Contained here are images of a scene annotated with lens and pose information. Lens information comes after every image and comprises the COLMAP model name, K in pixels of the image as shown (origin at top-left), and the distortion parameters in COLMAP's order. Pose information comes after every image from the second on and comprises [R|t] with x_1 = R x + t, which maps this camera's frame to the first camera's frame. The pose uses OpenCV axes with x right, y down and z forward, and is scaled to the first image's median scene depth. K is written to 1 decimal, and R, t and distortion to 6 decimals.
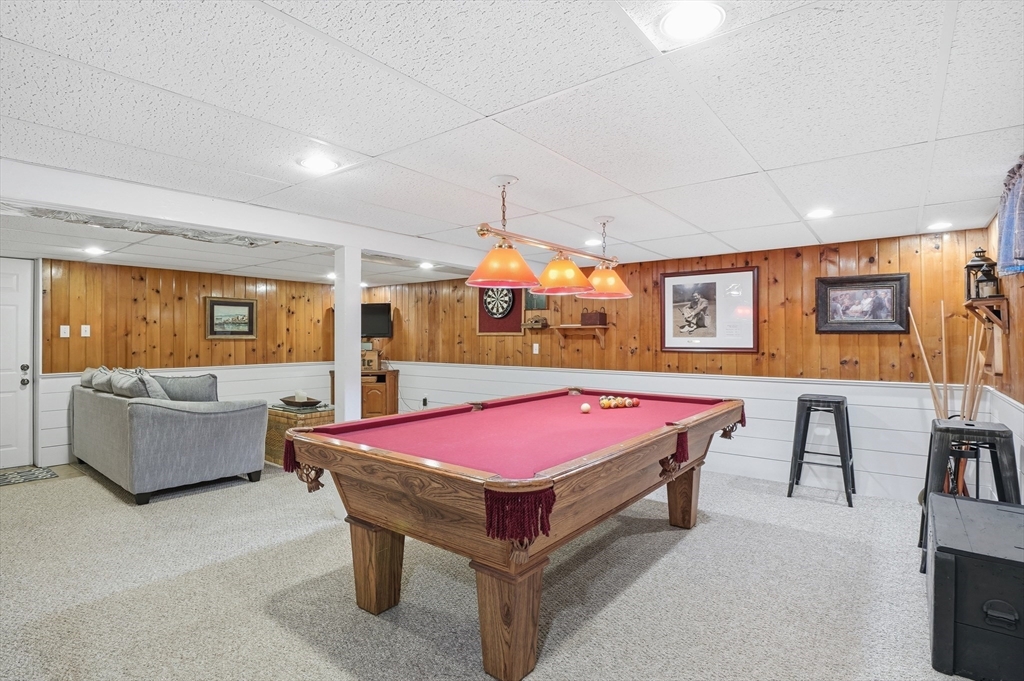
lens RADIAL K [[513.3, 0, 506.9], [0, 513.3, 336.0], [0, 0, 1]] dist [-0.026090, -0.000305]
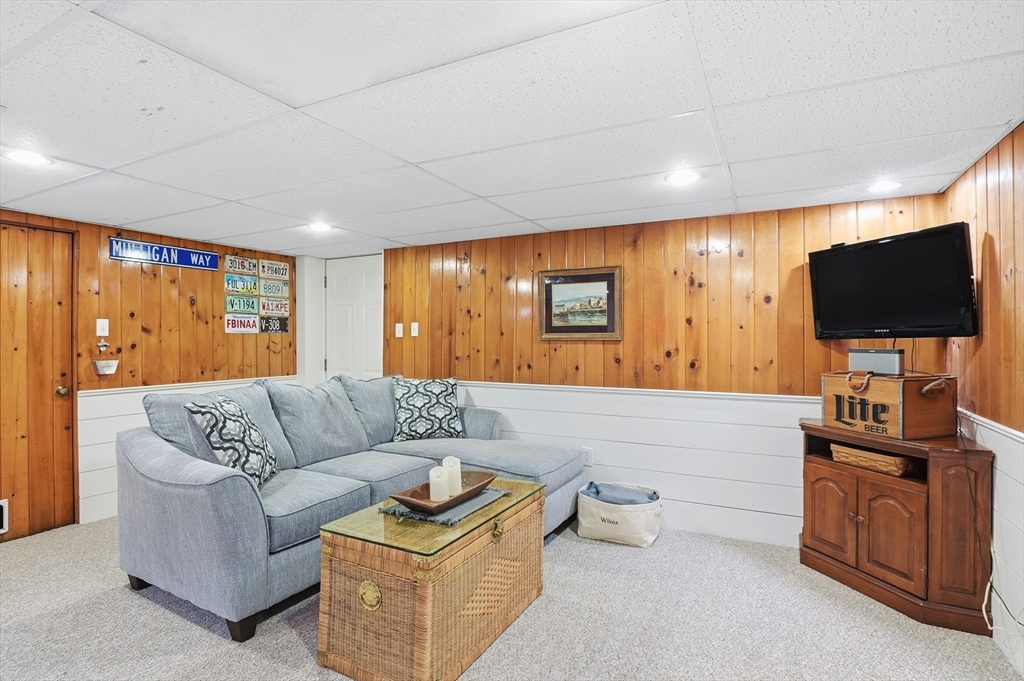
lens RADIAL K [[513.3, 0, 506.9], [0, 513.3, 336.0], [0, 0, 1]] dist [-0.026090, -0.000305]
pose [[0.188911, -0.003069, -0.981989, 0.012469], [0.003220, 0.999992, -0.002506, 0.002768], [0.981989, -0.002689, 0.188920, 0.817756]]
